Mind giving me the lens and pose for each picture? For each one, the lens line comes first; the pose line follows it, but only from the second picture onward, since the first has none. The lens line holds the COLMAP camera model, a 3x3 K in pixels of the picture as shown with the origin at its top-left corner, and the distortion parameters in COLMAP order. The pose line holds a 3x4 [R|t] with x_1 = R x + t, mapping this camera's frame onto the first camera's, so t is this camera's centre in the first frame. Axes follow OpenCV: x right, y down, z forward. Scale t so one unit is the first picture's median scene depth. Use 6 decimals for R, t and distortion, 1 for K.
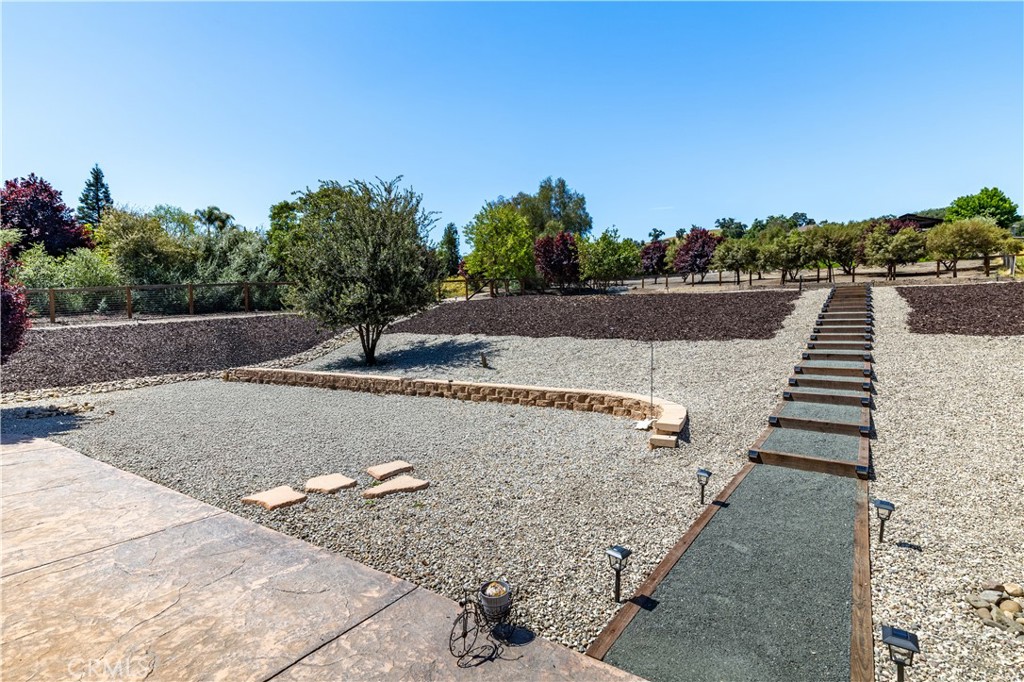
lens RADIAL K [[462.2, 0, 498.4], [0, 462.2, 341.6], [0, 0, 1]] dist [0.001371, 0.000595]
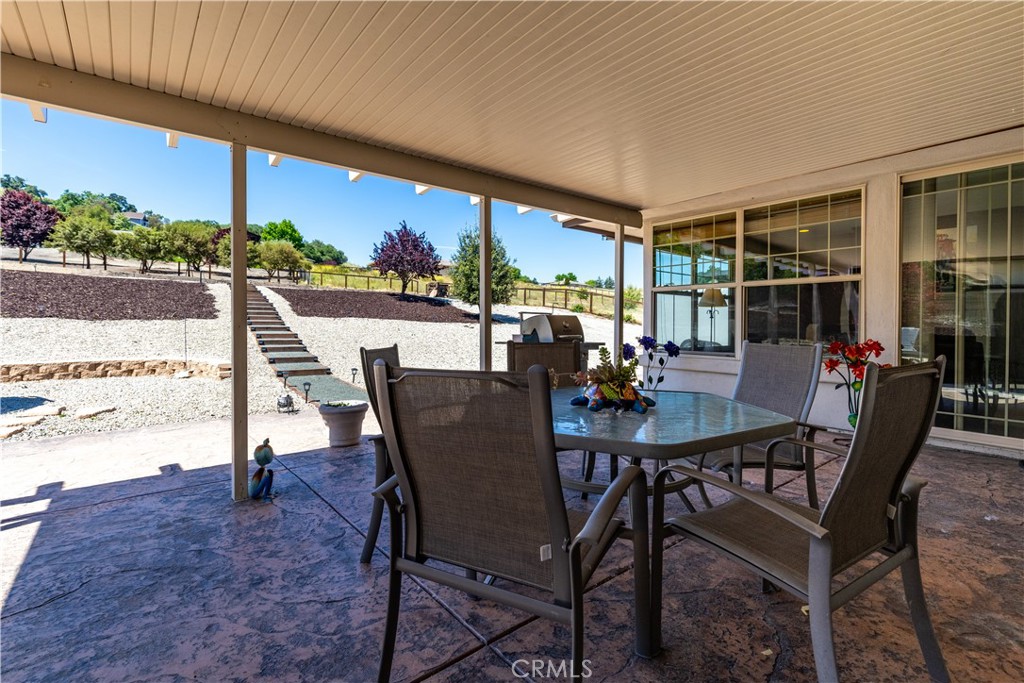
lens RADIAL K [[462.2, 0, 509.8], [0, 462.2, 340.5], [0, 0, 1]] dist [0.001371, 0.000595]
pose [[0.292830, -0.026551, 0.955796, -0.164120], [0.017225, 0.999599, 0.022491, 0.015686], [-0.956009, 0.009878, 0.293170, -0.072612]]
